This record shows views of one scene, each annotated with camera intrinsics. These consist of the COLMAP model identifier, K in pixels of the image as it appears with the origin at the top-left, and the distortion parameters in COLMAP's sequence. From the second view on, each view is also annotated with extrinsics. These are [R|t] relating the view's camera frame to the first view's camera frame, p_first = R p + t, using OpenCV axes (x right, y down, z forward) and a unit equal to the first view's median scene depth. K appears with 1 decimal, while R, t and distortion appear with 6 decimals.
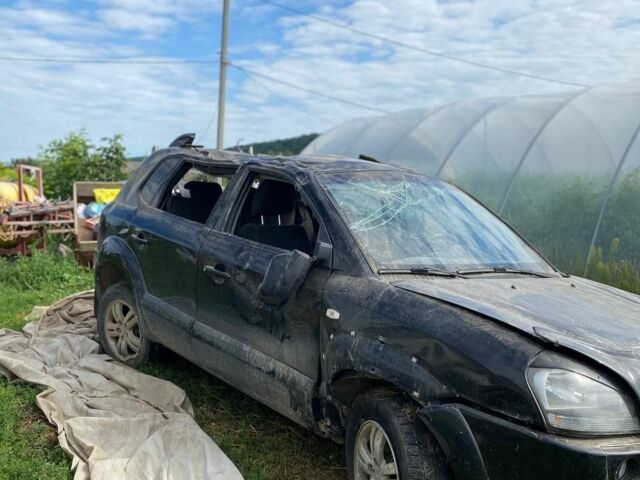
lens RADIAL K [[636.9, 0, 320.0], [0, 636.9, 240.0], [0, 0, 1]] dist [0.077783, -0.115817]
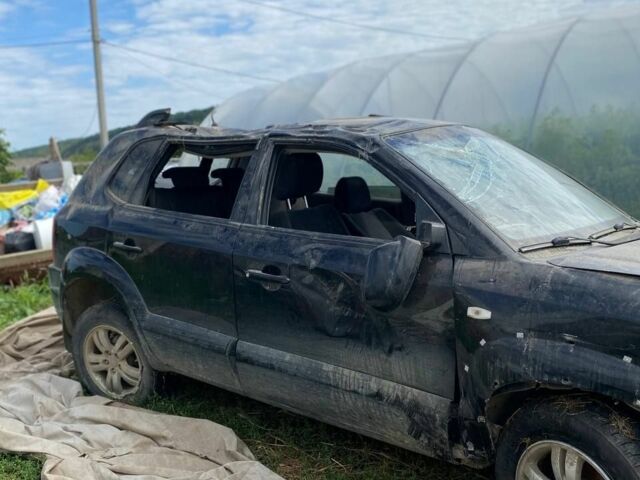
lens RADIAL K [[636.9, 0, 320.0], [0, 636.9, 240.0], [0, 0, 1]] dist [0.077783, -0.115817]
pose [[0.976596, -0.130792, 0.170745, -0.209243], [0.123493, 0.990943, 0.052738, -0.025578], [-0.176096, -0.030418, 0.983903, 0.203631]]
